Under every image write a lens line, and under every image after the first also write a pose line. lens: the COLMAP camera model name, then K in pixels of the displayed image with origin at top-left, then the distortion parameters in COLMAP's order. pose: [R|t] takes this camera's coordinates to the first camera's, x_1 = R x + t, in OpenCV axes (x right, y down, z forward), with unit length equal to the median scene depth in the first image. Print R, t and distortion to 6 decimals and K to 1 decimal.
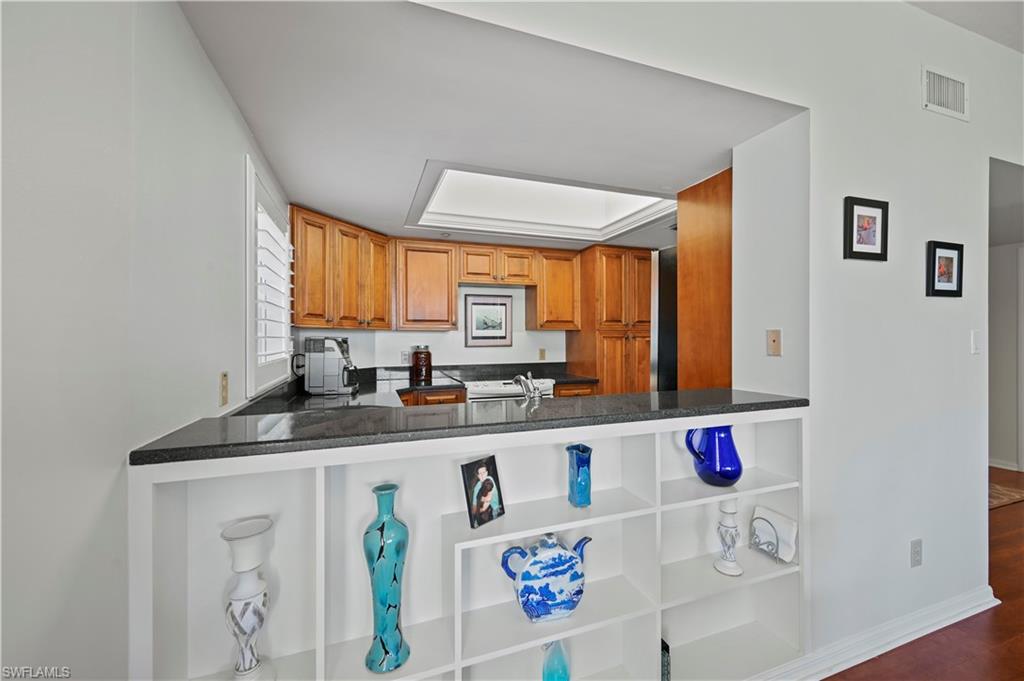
lens RADIAL K [[408.5, 0, 512.0], [0, 408.5, 340.5], [0, 0, 1]] dist [0.000104, 0.000016]
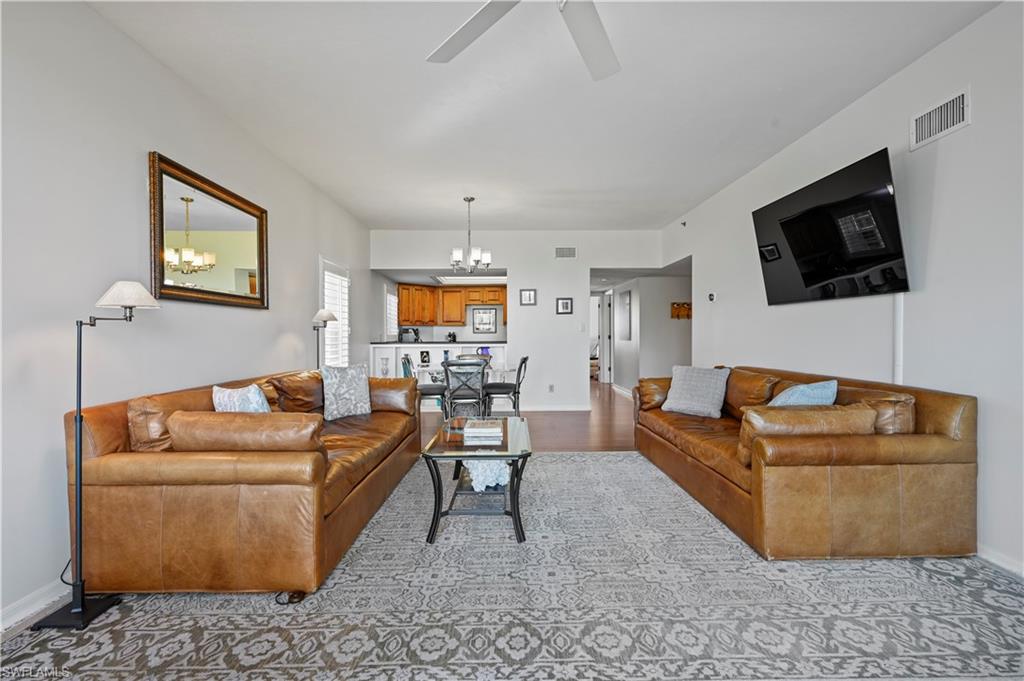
lens RADIAL K [[491.9, 0, 512.0], [0, 491.9, 340.5], [0, 0, 1]] dist [-0.000210, -0.000002]
pose [[0.945803, -0.000033, -0.324740, 1.177287], [0.001875, 0.999984, 0.005361, 0.053107], [0.324735, -0.005679, 0.945788, -1.775601]]
